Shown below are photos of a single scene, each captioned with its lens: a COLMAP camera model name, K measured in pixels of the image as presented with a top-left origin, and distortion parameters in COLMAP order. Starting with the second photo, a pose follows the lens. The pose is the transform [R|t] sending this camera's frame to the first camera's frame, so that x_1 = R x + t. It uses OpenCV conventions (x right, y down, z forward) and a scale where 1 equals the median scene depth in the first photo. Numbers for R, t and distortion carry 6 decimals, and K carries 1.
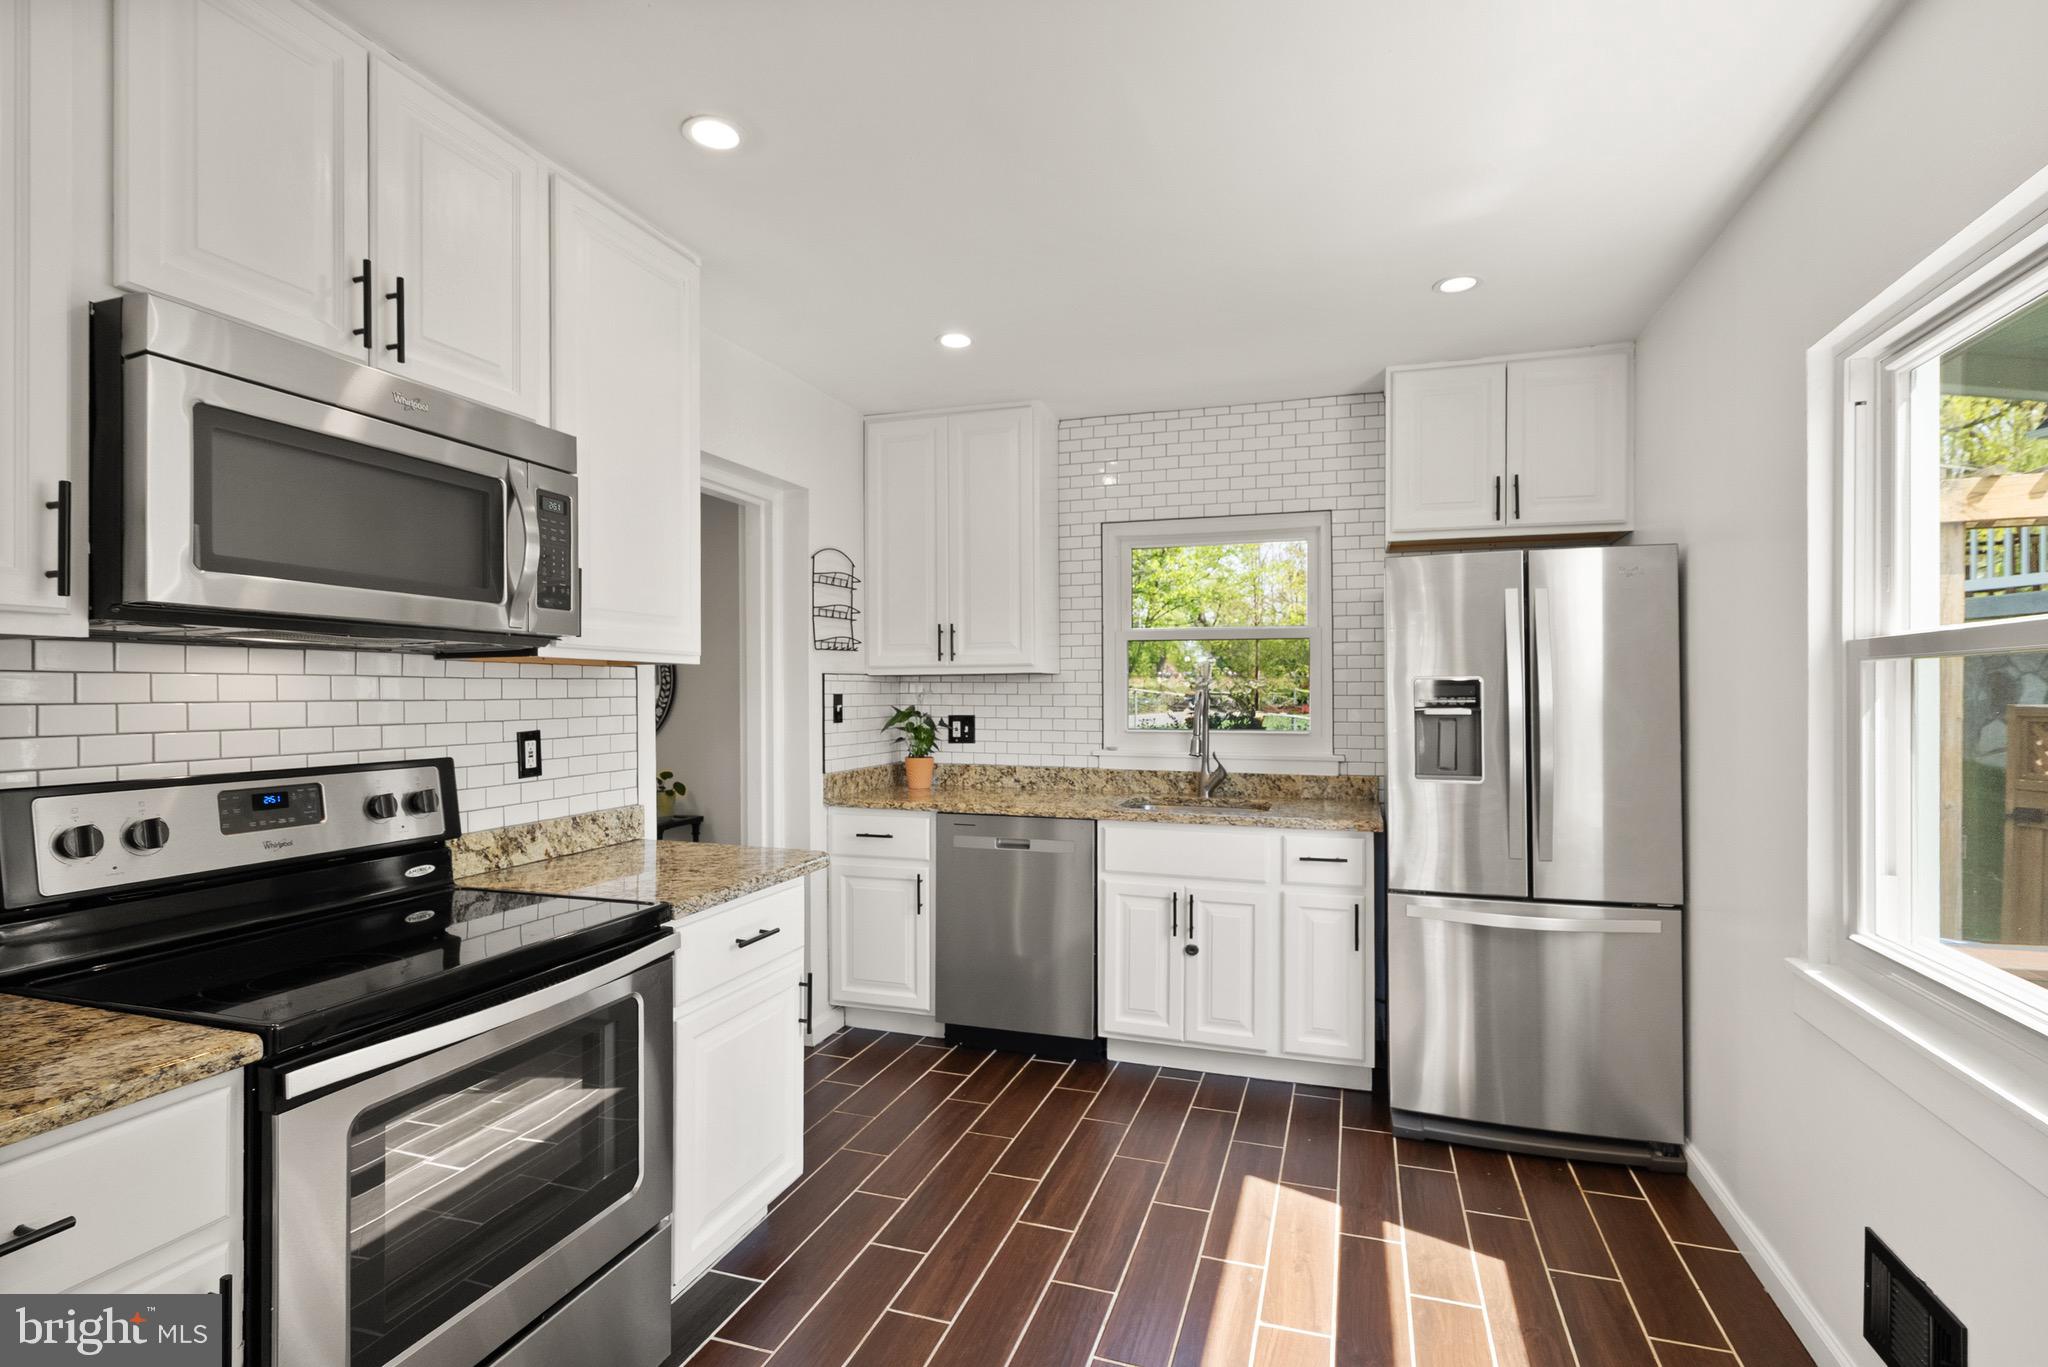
lens RADIAL K [[957.8, 0, 1023.8], [0, 957.8, 687.6], [0, 0, 1]] dist [-0.005006, 0.002855]
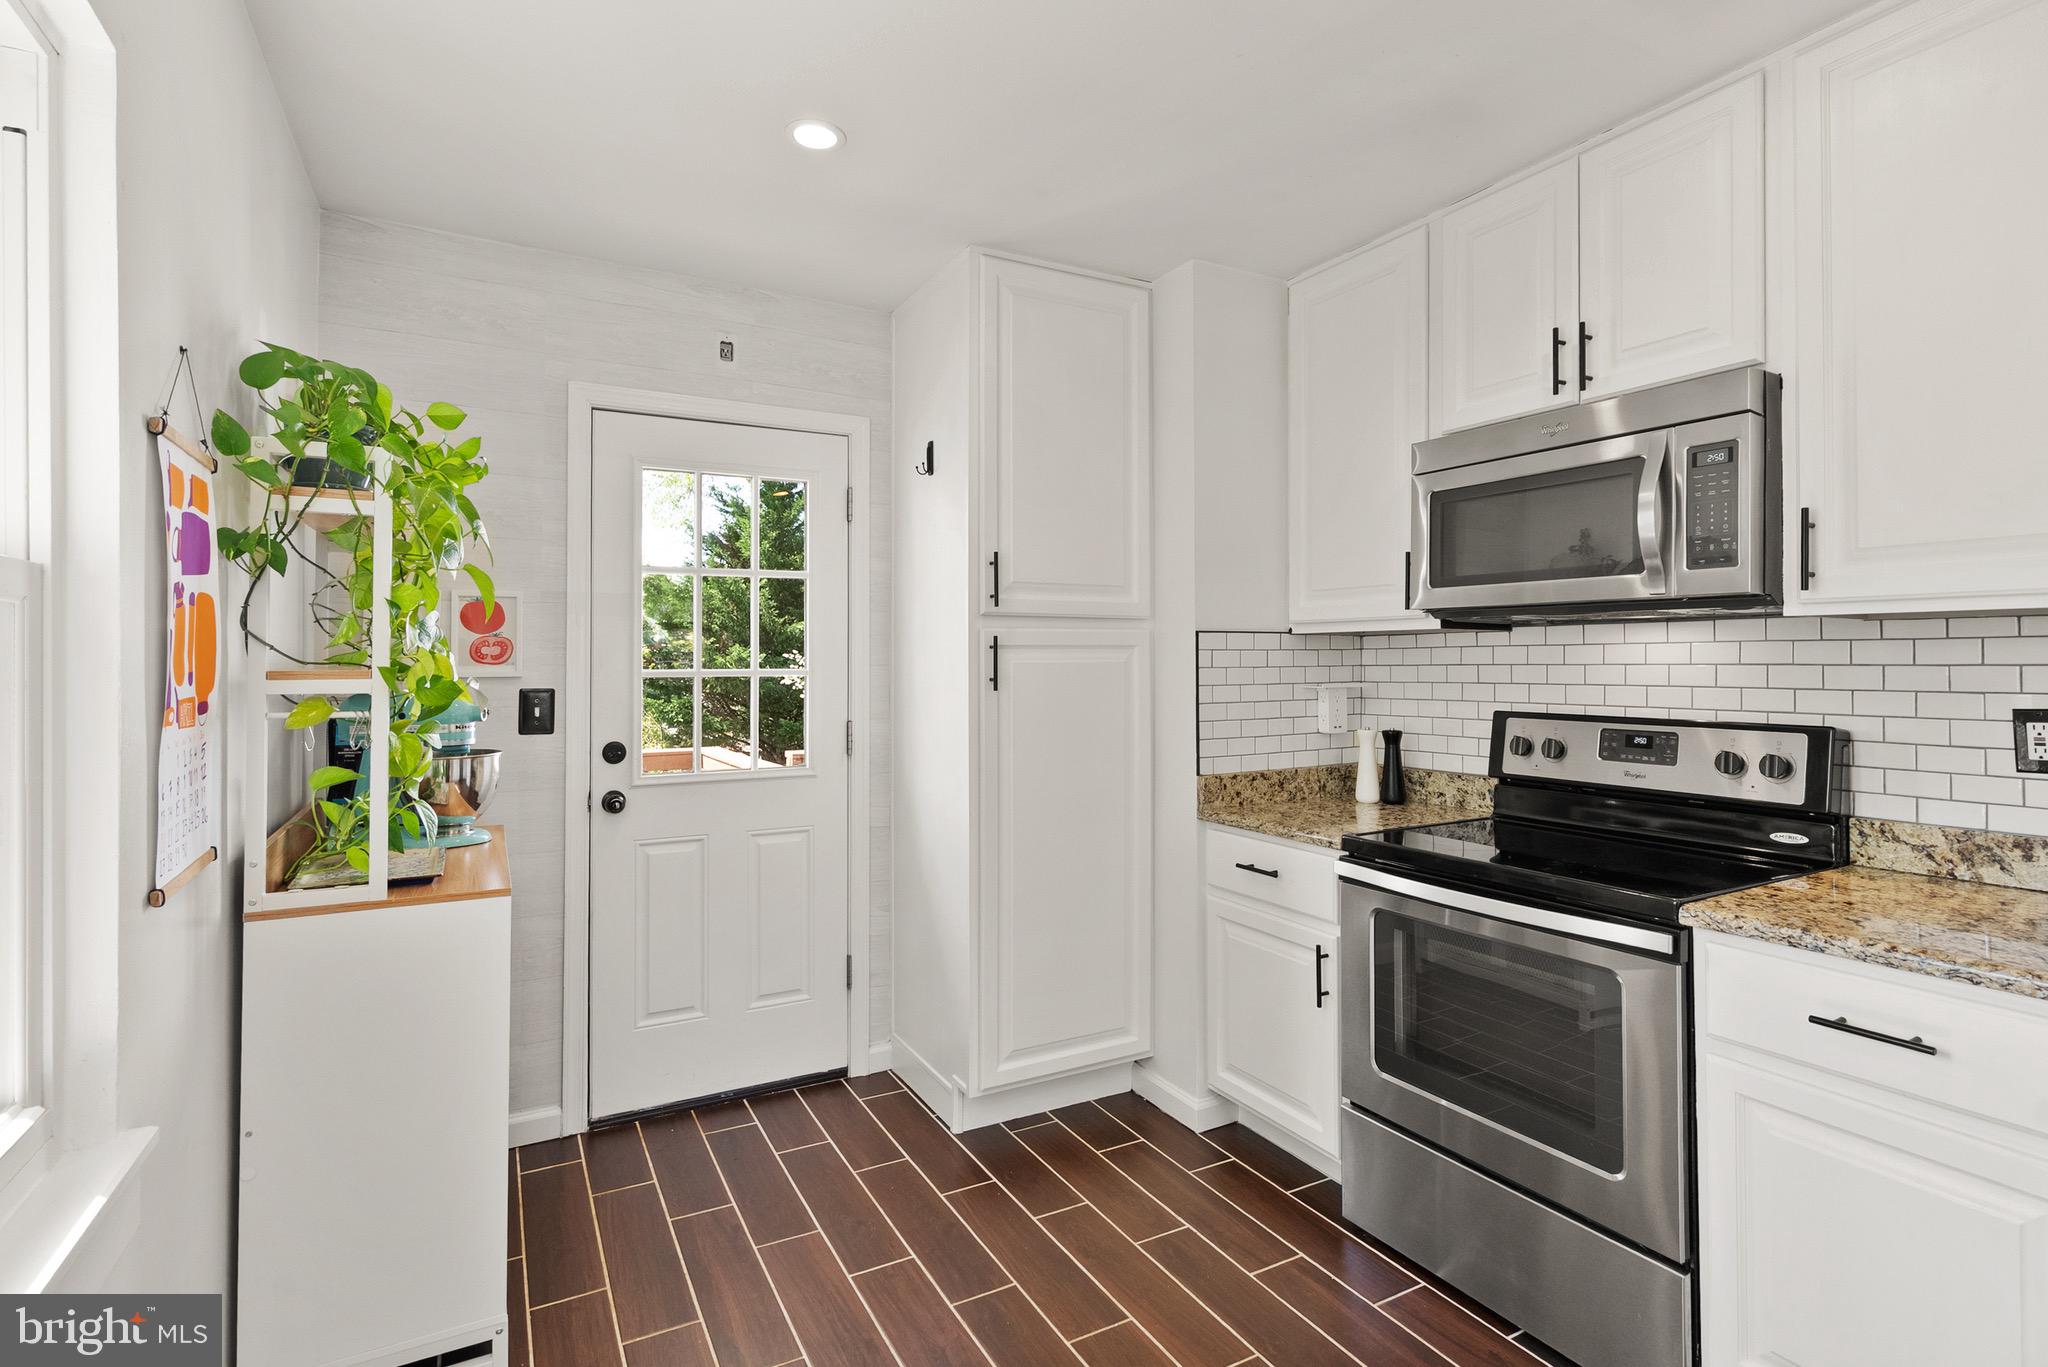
lens RADIAL K [[957.8, 0, 1018.6], [0, 957.8, 669.6], [0, 0, 1]] dist [-0.005006, 0.002855]
pose [[-0.667261, 0.009166, -0.744768, 0.698254], [0.006876, 0.999957, 0.006146, 0.007895], [0.744793, -0.001020, -0.667295, 1.186879]]
